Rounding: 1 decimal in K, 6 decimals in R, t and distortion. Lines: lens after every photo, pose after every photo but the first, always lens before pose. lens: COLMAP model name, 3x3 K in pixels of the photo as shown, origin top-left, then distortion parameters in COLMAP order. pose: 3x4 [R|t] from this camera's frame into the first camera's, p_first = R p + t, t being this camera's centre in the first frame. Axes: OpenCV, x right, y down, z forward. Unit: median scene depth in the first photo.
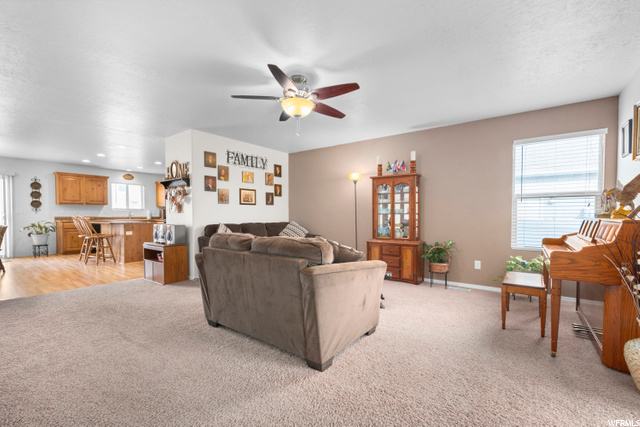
lens RADIAL K [[286.4, 0, 330.1], [0, 286.4, 220.5], [0, 0, 1]] dist [-0.000402, 0.000366]
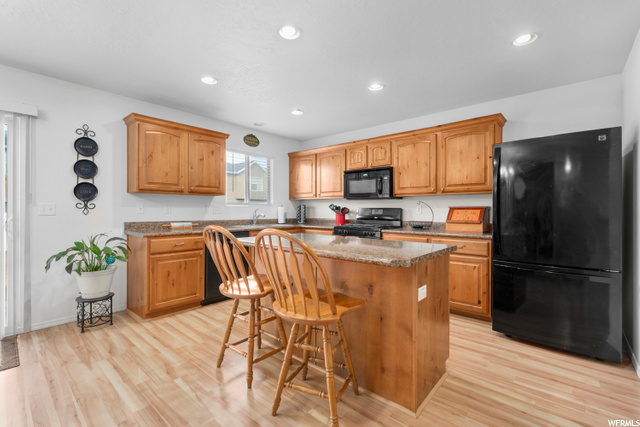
lens RADIAL K [[286.4, 0, 323.5], [0, 286.4, 209.8], [0, 0, 1]] dist [-0.000402, 0.000366]
pose [[0.997350, 0.000683, -0.072748, -0.944253], [-0.001987, 0.999839, -0.017854, -0.036517], [0.072724, 0.017951, 0.997191, 0.886285]]
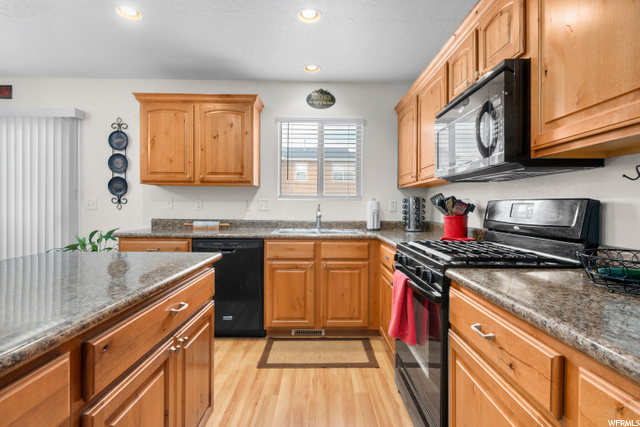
lens RADIAL K [[315.4, 0, 319.3], [0, 315.4, 209.6], [0, 0, 1]] dist [0.004648, 0.001060]
pose [[0.606218, 0.011623, -0.795214, -0.727418], [-0.019643, 0.999807, -0.000361, -0.043898], [0.795056, 0.015839, 0.606329, 1.364468]]
